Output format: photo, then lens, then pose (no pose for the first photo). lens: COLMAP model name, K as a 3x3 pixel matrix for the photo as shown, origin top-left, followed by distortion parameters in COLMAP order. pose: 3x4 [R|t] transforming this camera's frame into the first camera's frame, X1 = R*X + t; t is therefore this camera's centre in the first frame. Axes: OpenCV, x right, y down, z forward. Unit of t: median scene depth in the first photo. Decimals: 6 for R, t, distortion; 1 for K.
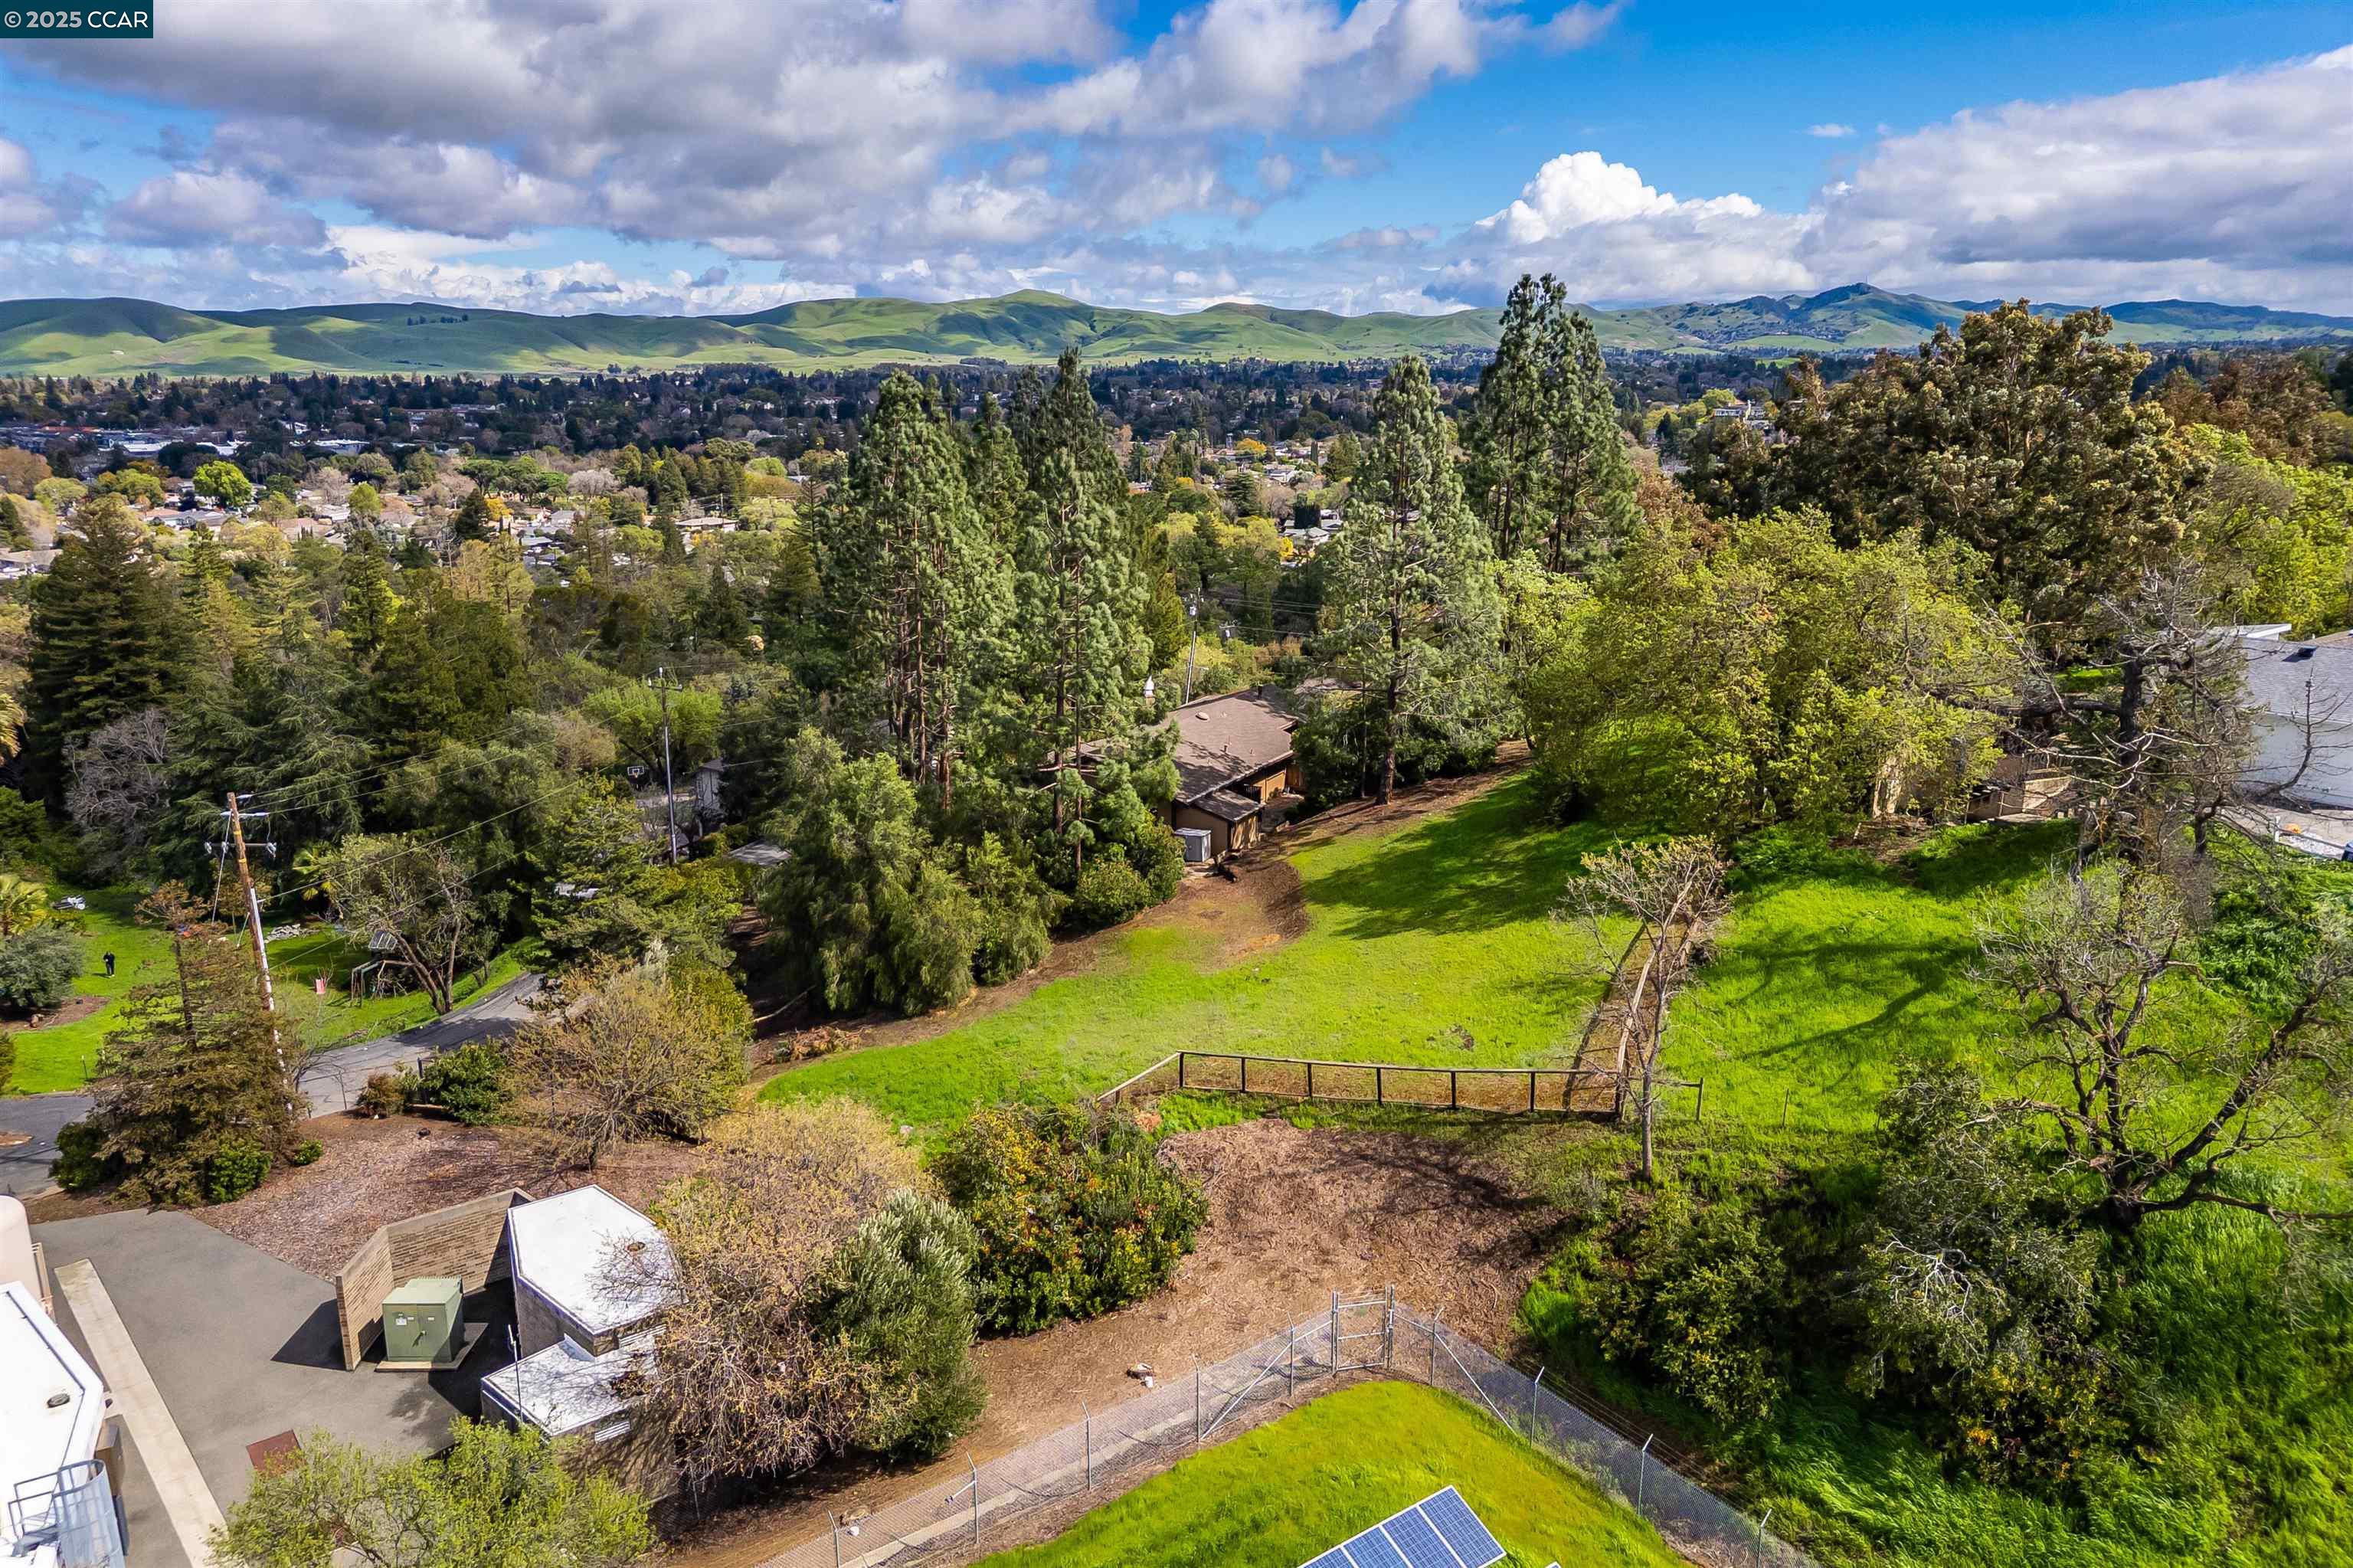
lens RADIAL K [[1694.5, 0, 1176.5], [0, 1694.5, 784.0], [0, 0, 1]] dist [0.174077, -0.152132]
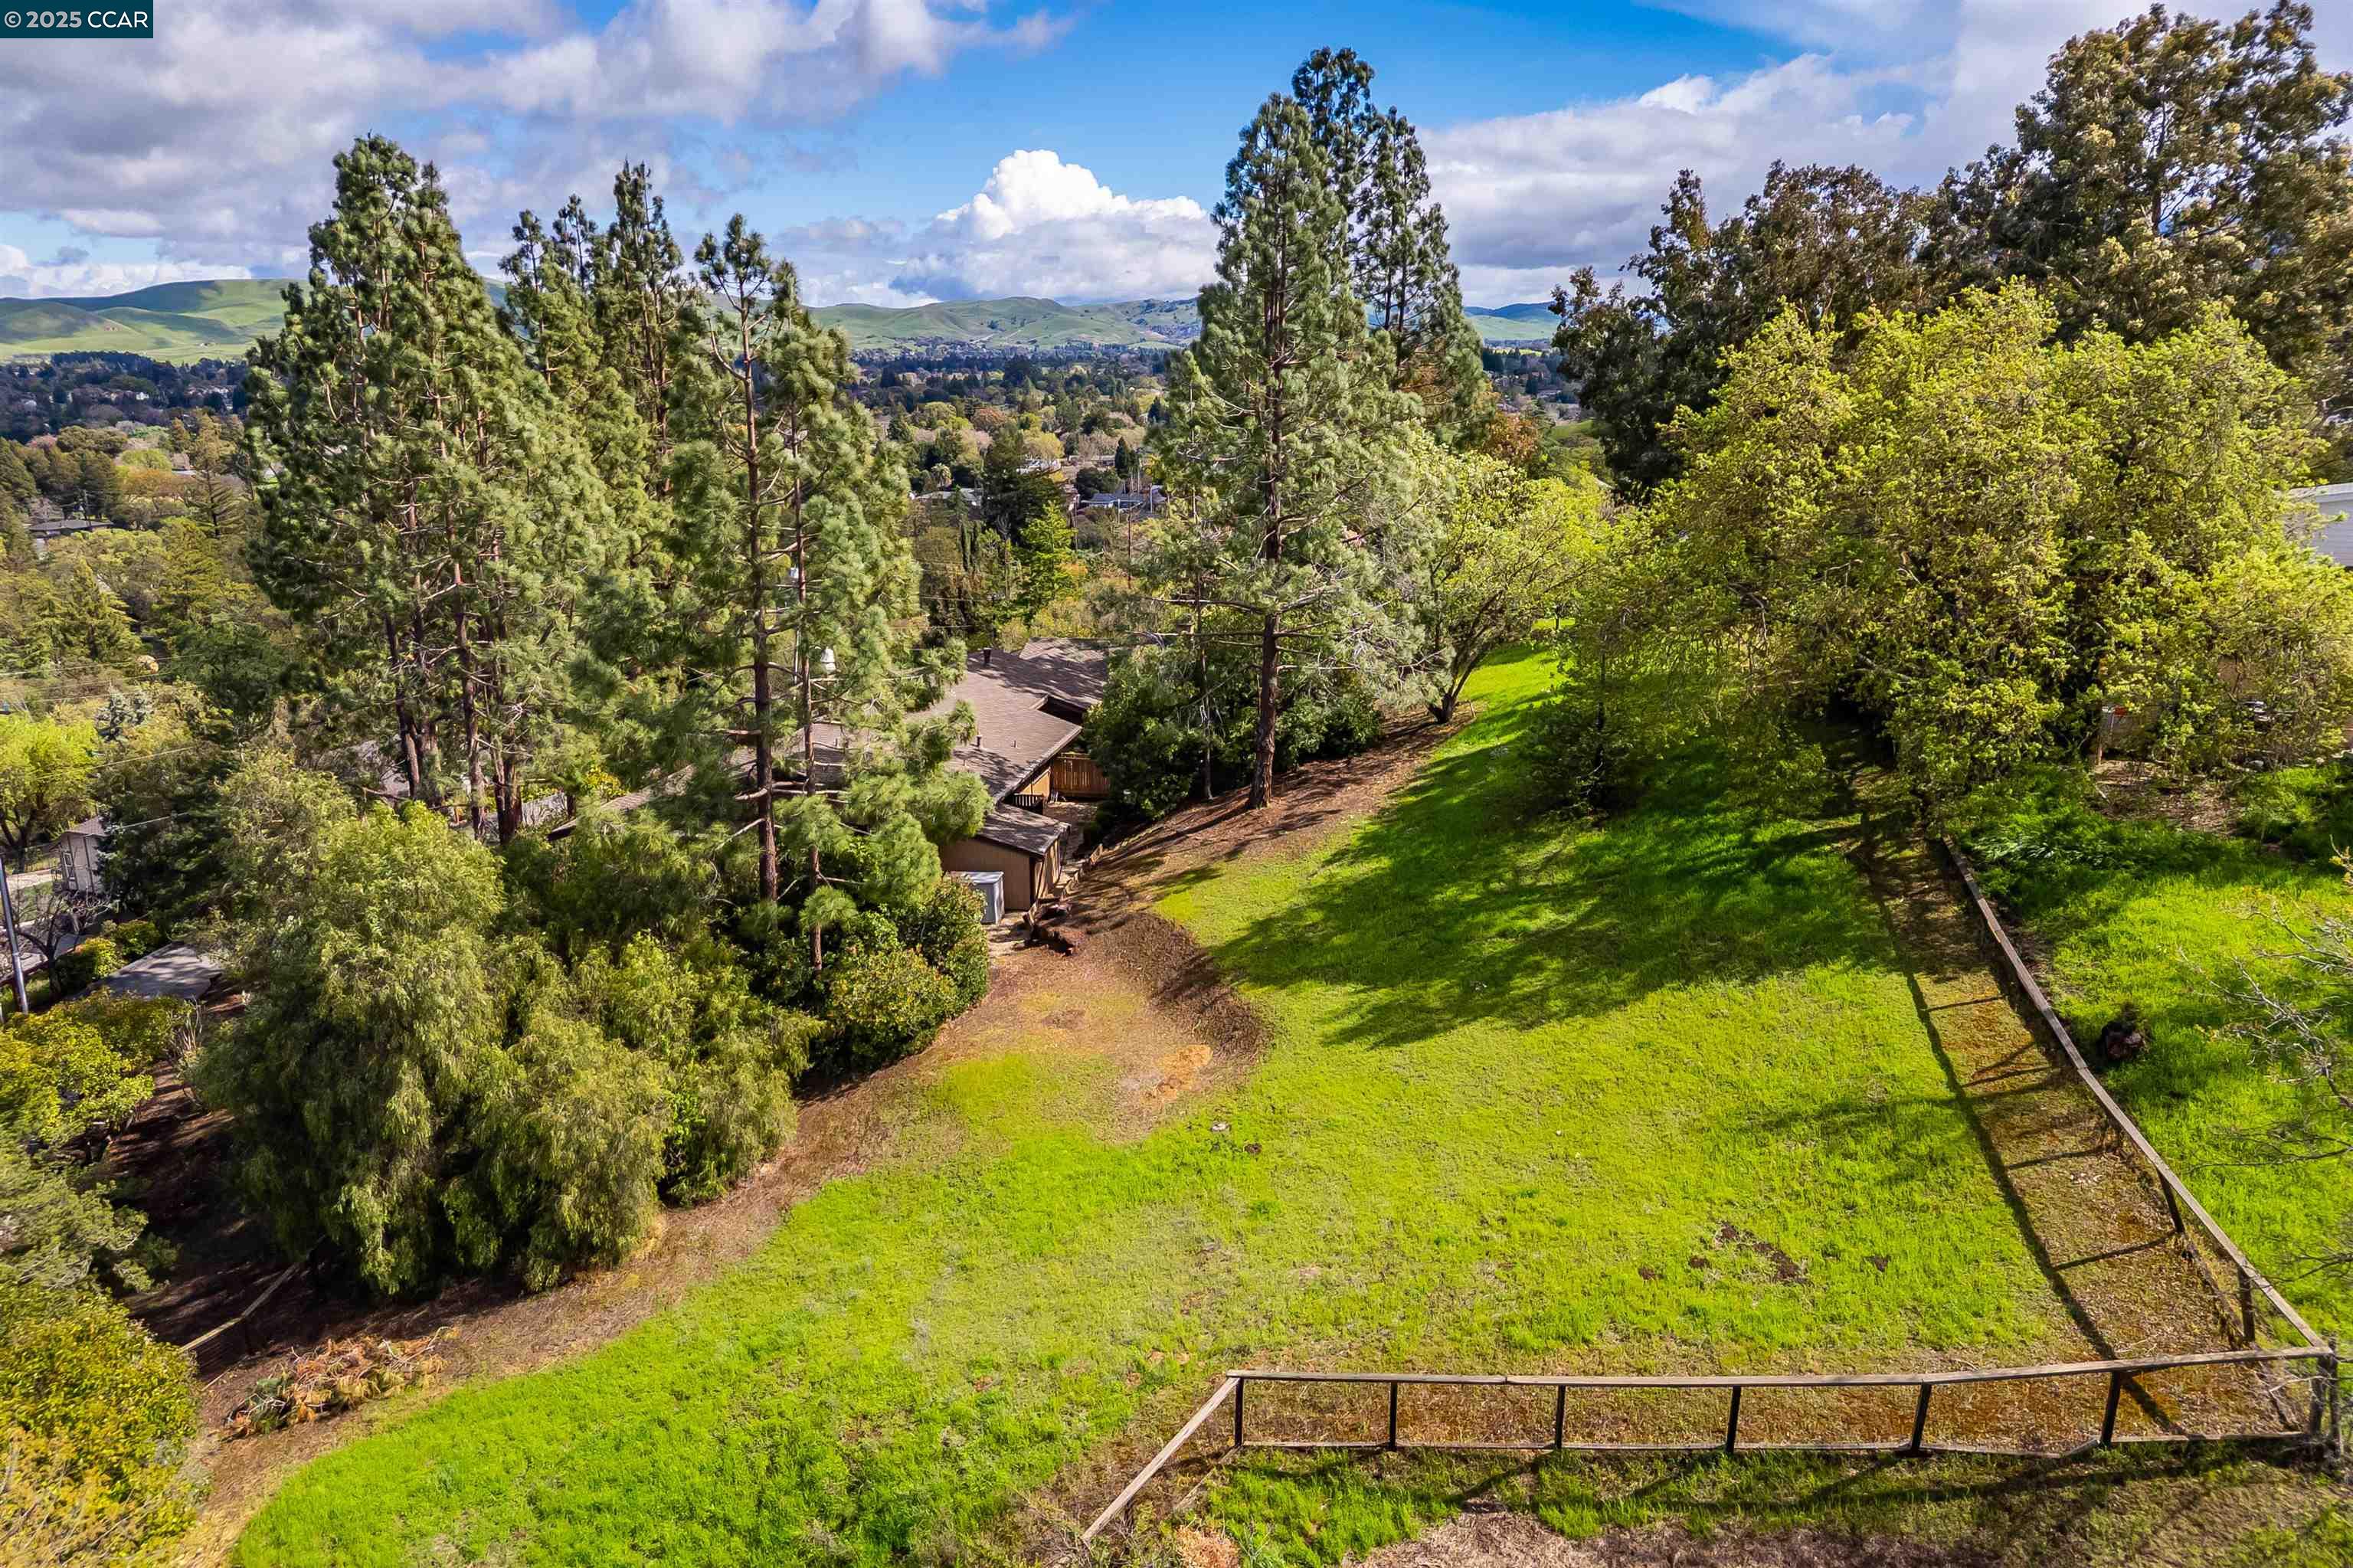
lens RADIAL K [[1603.4, 0, 1176.5], [0, 1603.4, 784.0], [0, 0, 1]] dist [0.071459, -0.051671]
pose [[0.947796, -0.082462, 0.308030, -0.102774], [0.080114, 0.996579, 0.020284, -0.012435], [-0.308649, 0.005453, 0.951160, 0.429444]]
